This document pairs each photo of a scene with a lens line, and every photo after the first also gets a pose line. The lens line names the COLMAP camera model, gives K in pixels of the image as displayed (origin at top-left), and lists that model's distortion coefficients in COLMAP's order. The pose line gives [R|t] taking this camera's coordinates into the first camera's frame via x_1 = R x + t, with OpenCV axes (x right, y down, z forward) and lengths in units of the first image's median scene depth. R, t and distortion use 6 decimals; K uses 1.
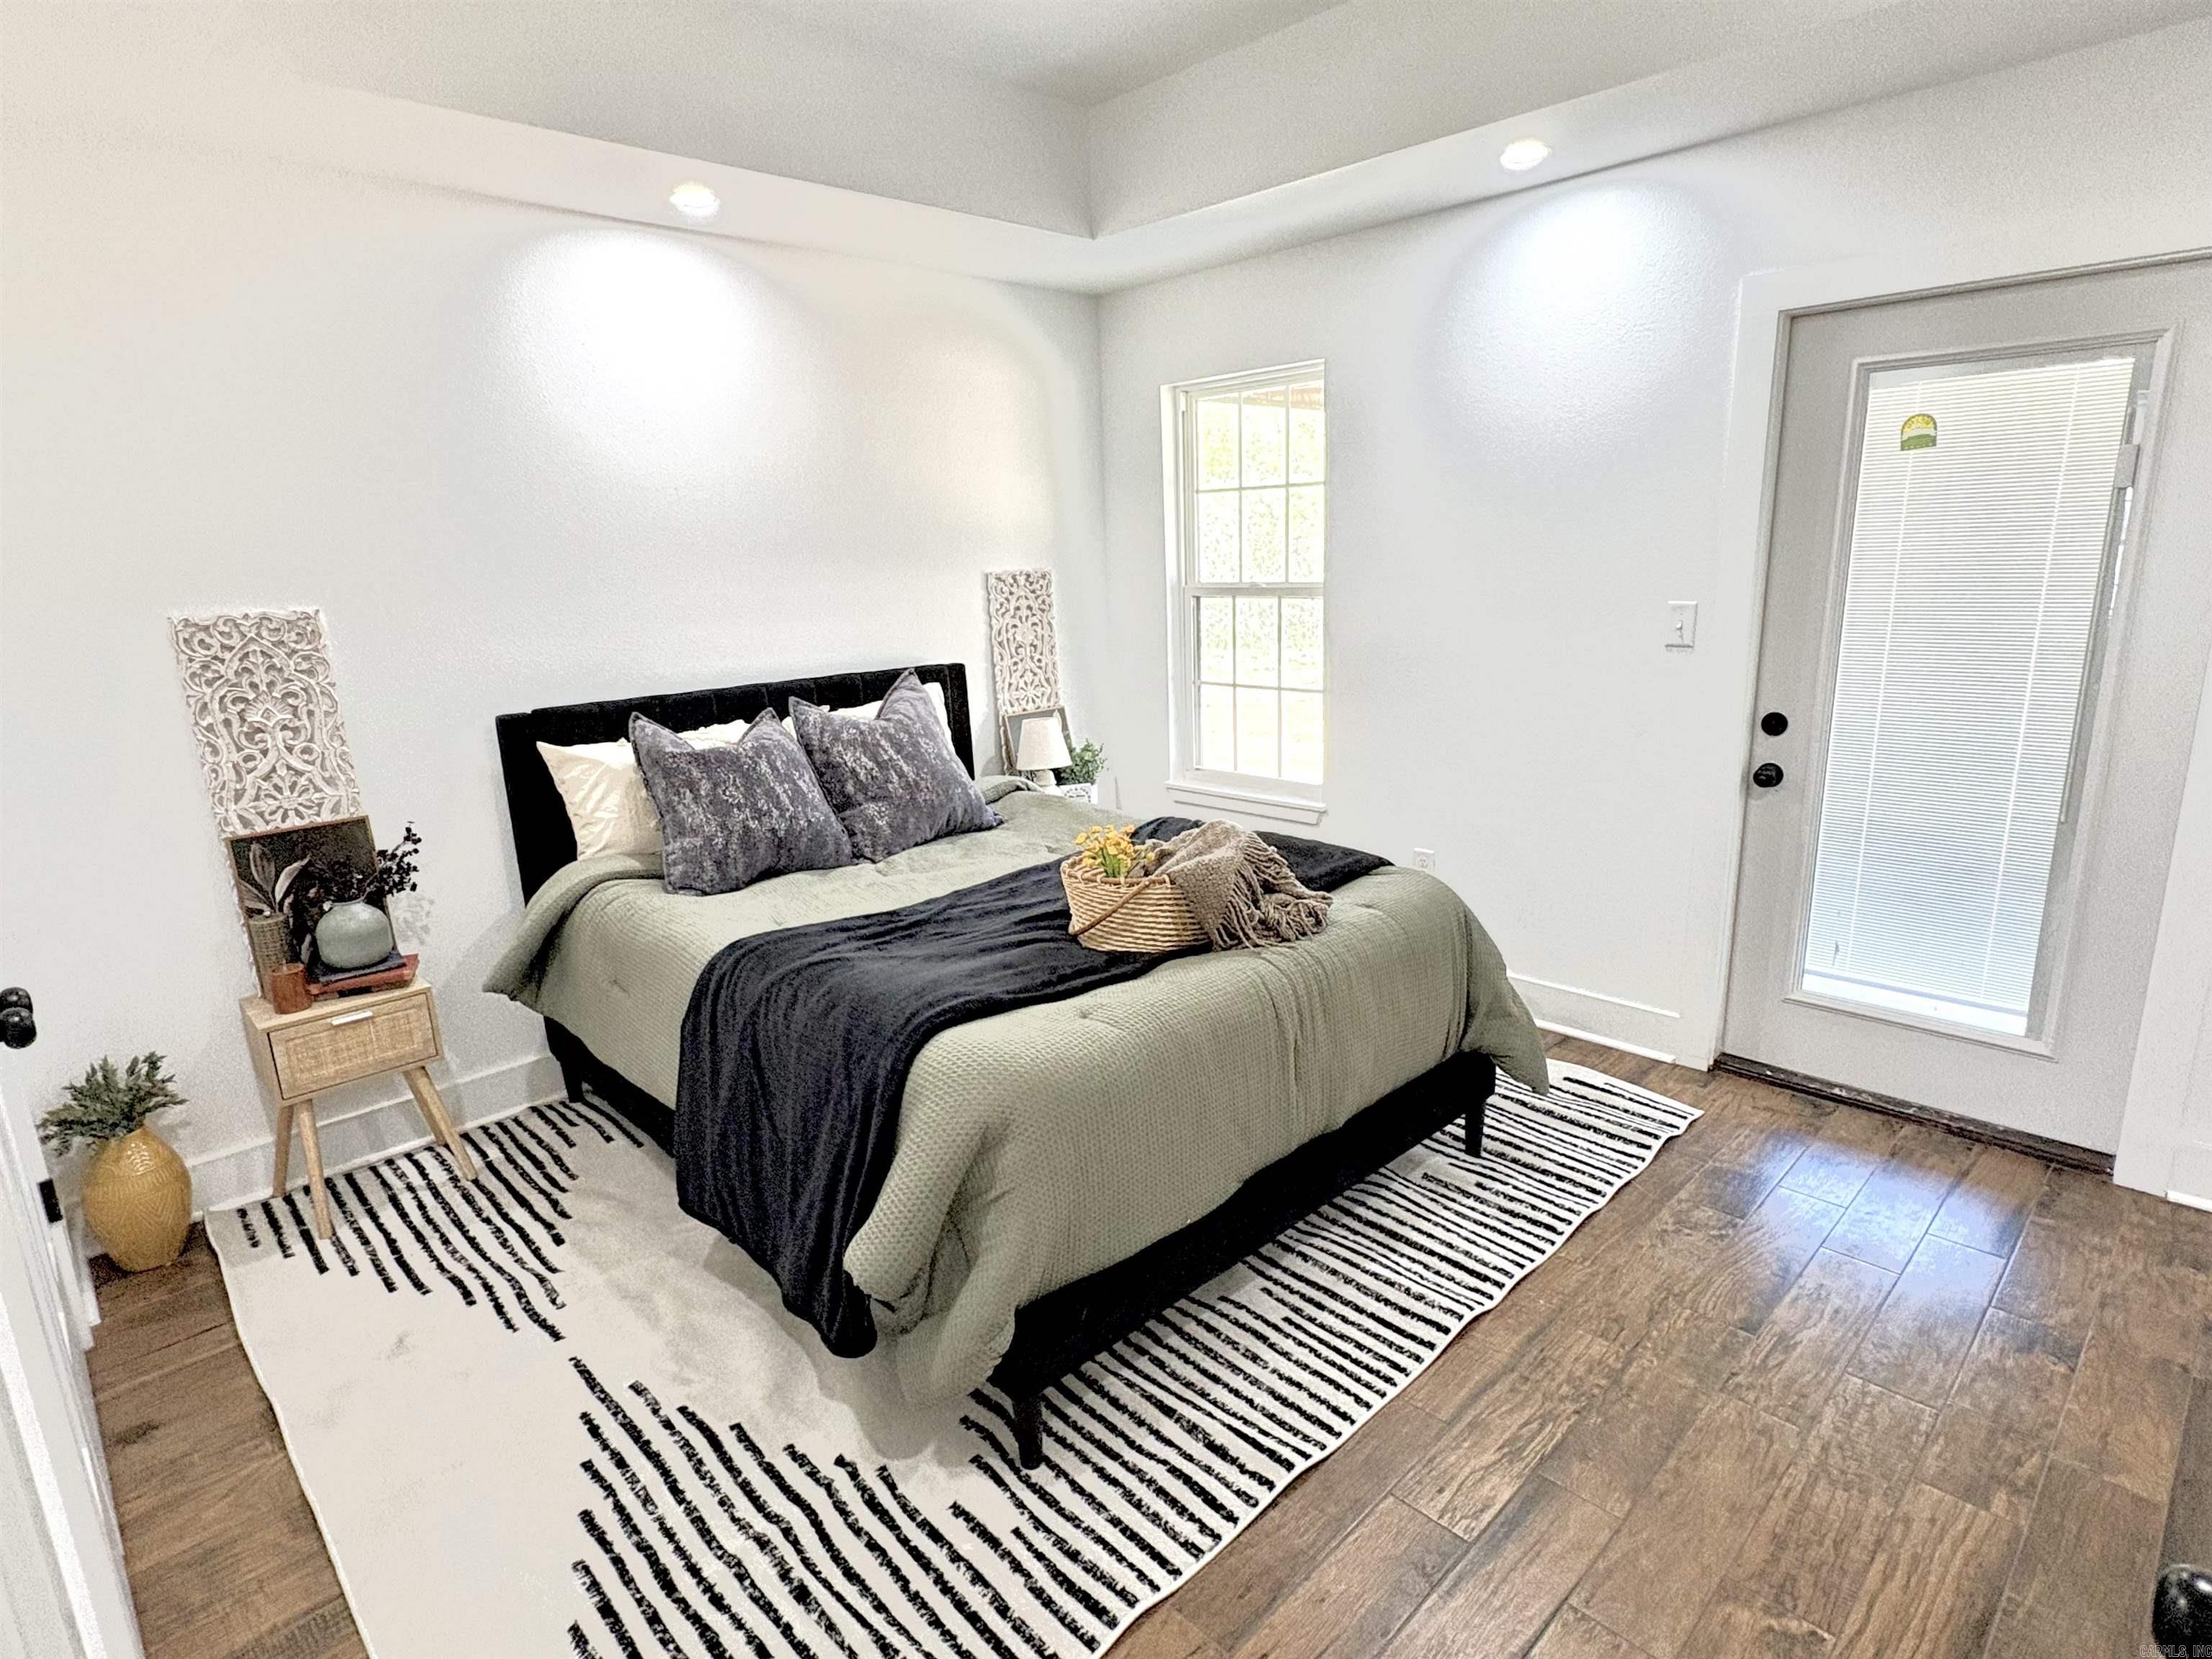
lens RADIAL K [[1166.4, 0, 1127.3], [0, 1166.4, 826.9], [0, 0, 1]] dist [0.001696, 0.000864]
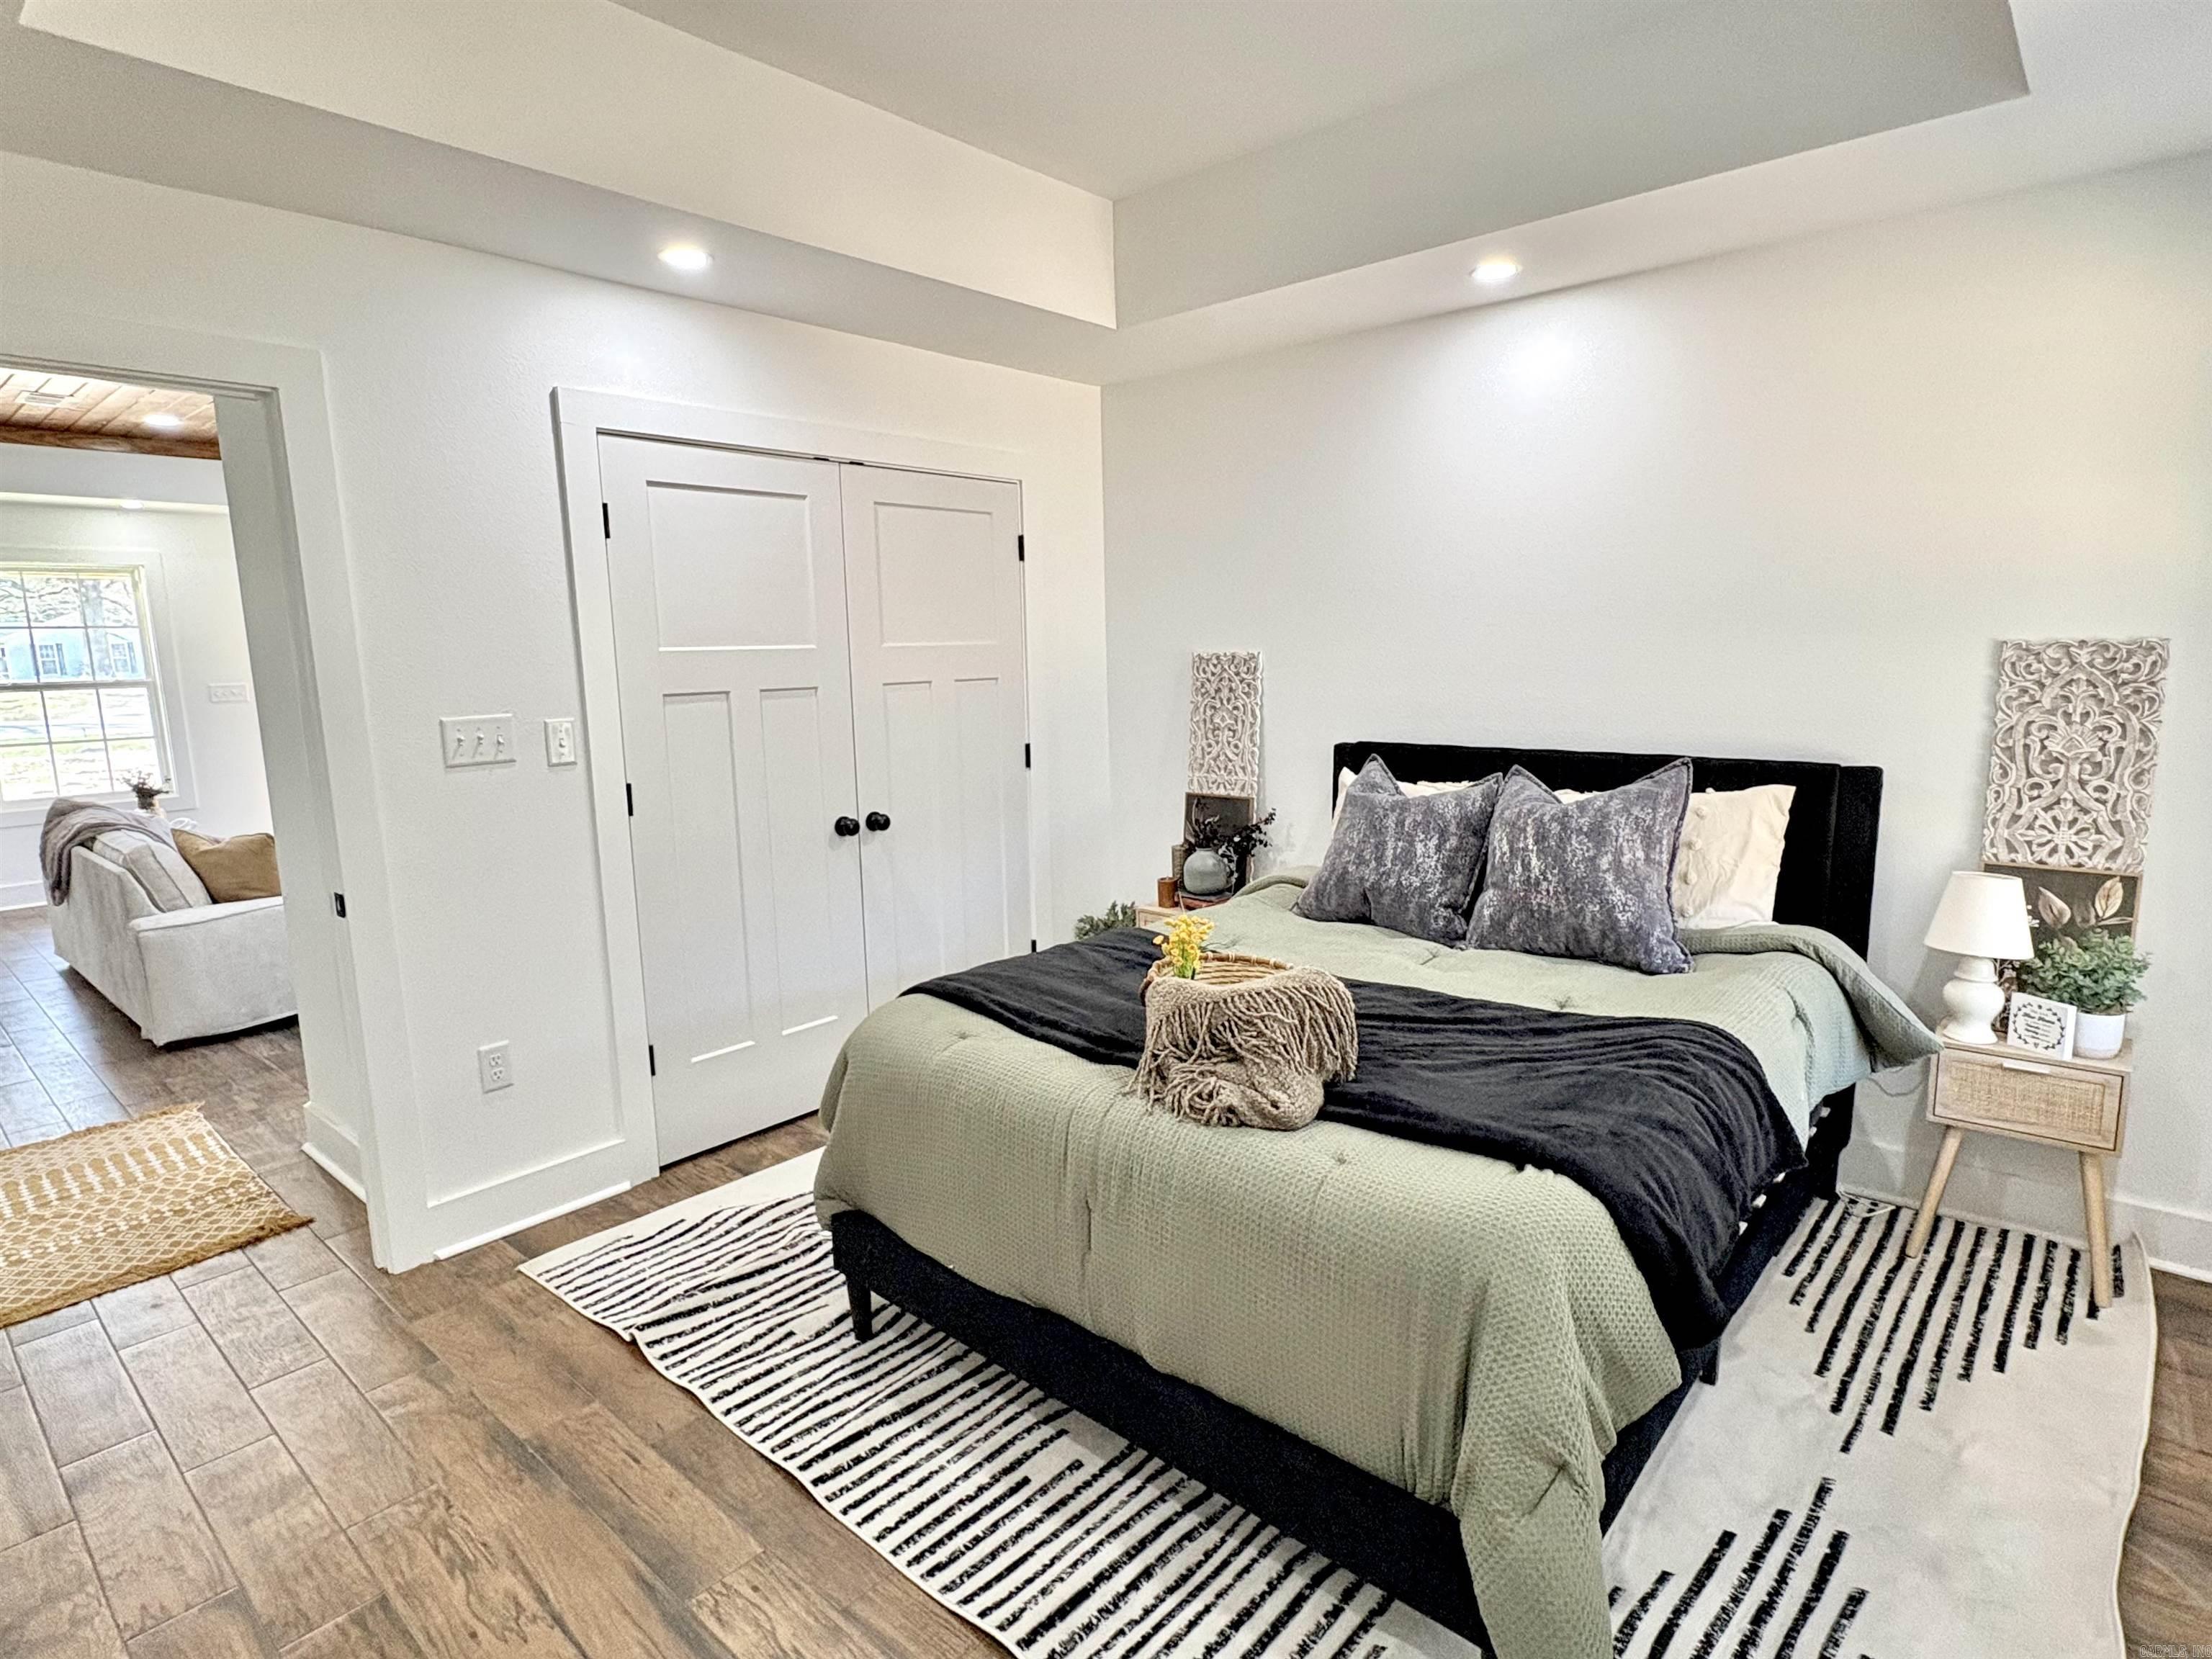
lens RADIAL K [[1166.4, 0, 1127.3], [0, 1166.4, 826.9], [0, 0, 1]] dist [0.001696, 0.000864]
pose [[0.084550, 0.196663, -0.976819, 0.689927], [-0.207913, 0.962232, 0.175730, -0.181185], [0.974486, 0.188235, 0.122246, 0.643280]]
